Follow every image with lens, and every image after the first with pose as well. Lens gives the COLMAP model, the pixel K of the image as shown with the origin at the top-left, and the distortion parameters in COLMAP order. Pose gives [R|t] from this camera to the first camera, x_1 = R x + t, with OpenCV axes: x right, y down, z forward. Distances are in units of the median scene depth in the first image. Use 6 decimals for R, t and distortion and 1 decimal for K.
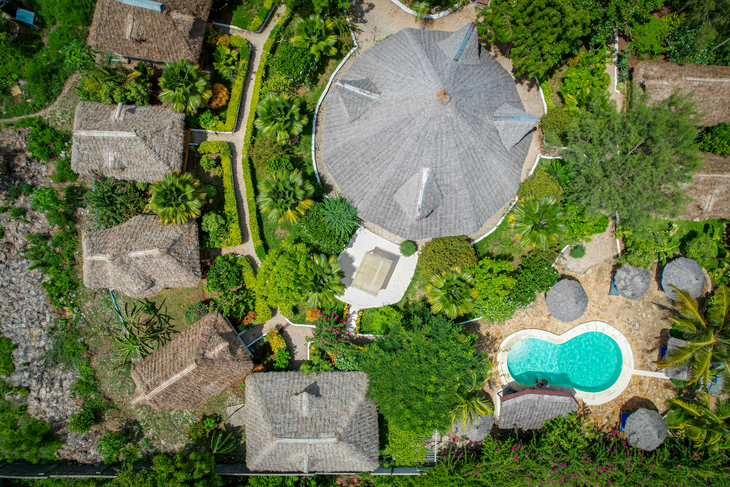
lens RADIAL K [[466.9, 0, 369.3], [0, 466.9, 251.2], [0, 0, 1]] dist [-0.081274, 0.073936]
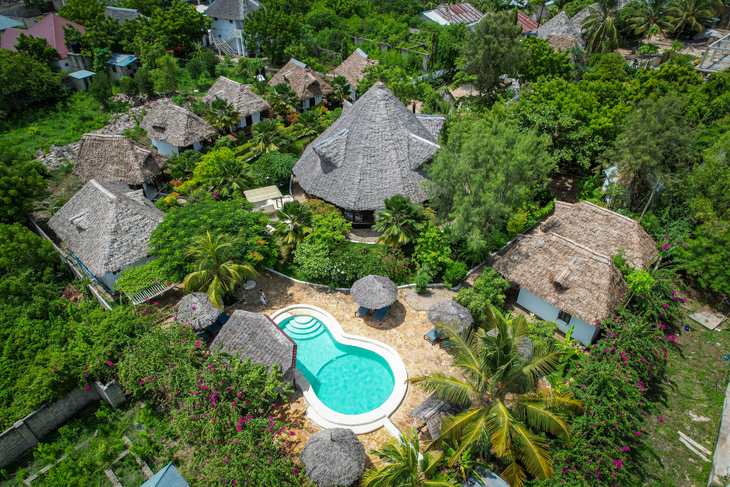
lens RADIAL K [[466.9, 0, 369.3], [0, 466.9, 251.2], [0, 0, 1]] dist [-0.081274, 0.073936]
pose [[0.737789, 0.411353, -0.535215, 0.855612], [-0.674992, 0.458141, -0.578354, 0.587847], [0.007296, 0.787969, 0.615672, 0.378044]]
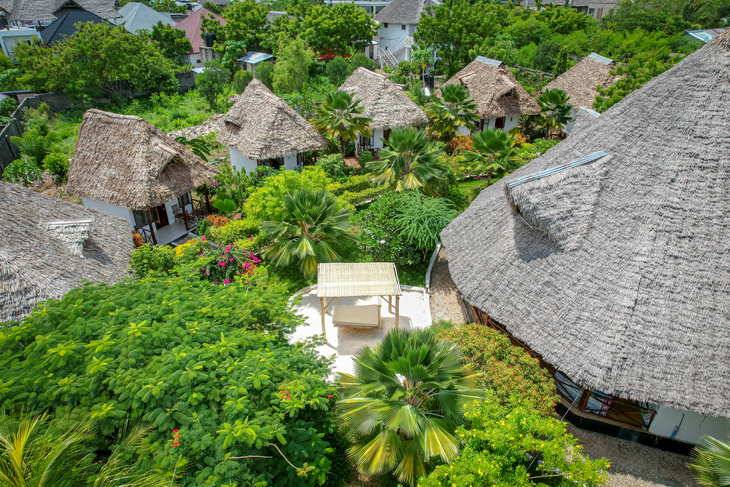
lens RADIAL K [[466.9, 0, 369.3], [0, 466.9, 251.2], [0, 0, 1]] dist [-0.081274, 0.073936]
pose [[0.443235, 0.447641, -0.776634, 0.361923], [-0.896314, 0.233660, -0.376860, 0.206937], [0.012770, 0.863146, 0.504793, 0.699723]]
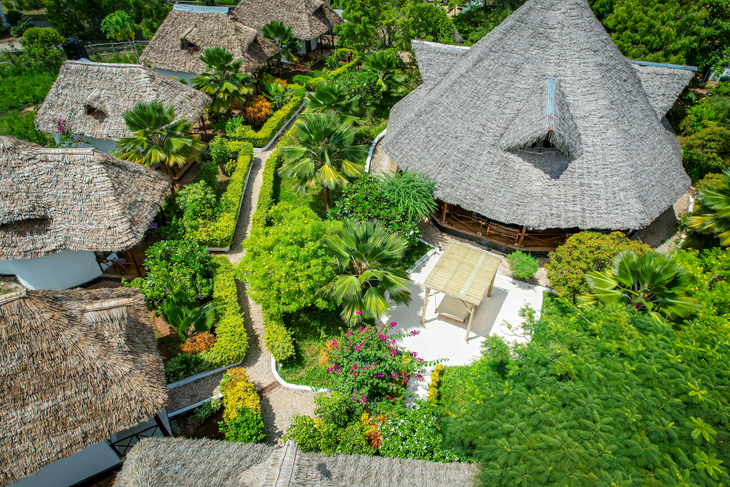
lens RADIAL K [[466.9, 0, 369.3], [0, 466.9, 251.2], [0, 0, 1]] dist [-0.081274, 0.073936]
pose [[0.996297, 0.056792, -0.064551, -0.064175], [-0.085970, 0.667749, -0.739406, 0.402084], [0.001112, 0.742217, 0.670158, 0.618301]]
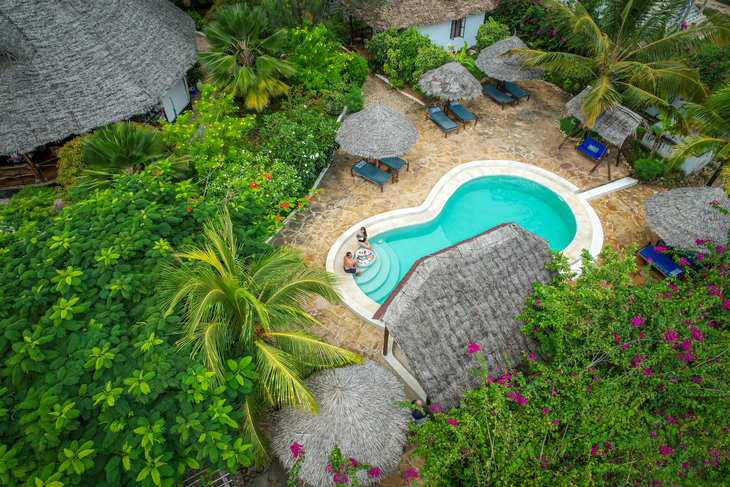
lens RADIAL K [[466.9, 0, 369.3], [0, 466.9, 251.2], [0, 0, 1]] dist [-0.081274, 0.073936]
pose [[0.829239, -0.407145, 0.382878, 0.161857], [0.558798, 0.616707, -0.554453, 0.470099], [-0.010381, 0.673725, 0.738909, 0.687142]]
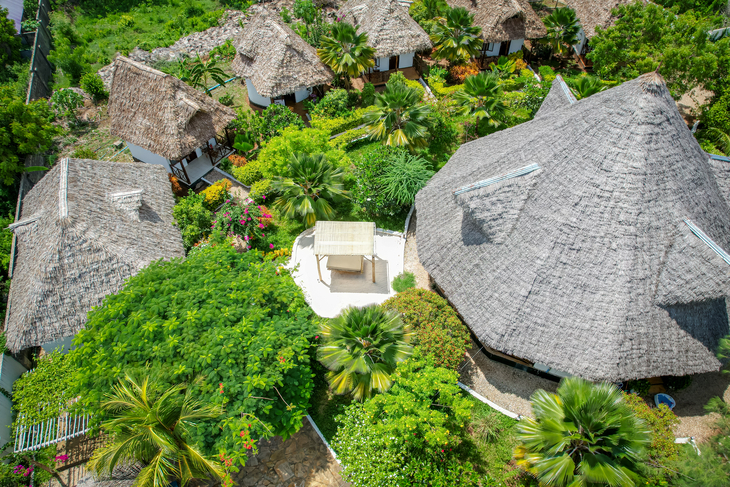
lens RADIAL K [[466.9, 0, 369.3], [0, 466.9, 251.2], [0, 0, 1]] dist [-0.081274, 0.073936]
pose [[0.383284, 0.694915, -0.608430, 0.403696], [-0.923383, 0.303533, -0.235013, 0.167472], [0.021364, 0.651891, 0.758012, 0.505889]]
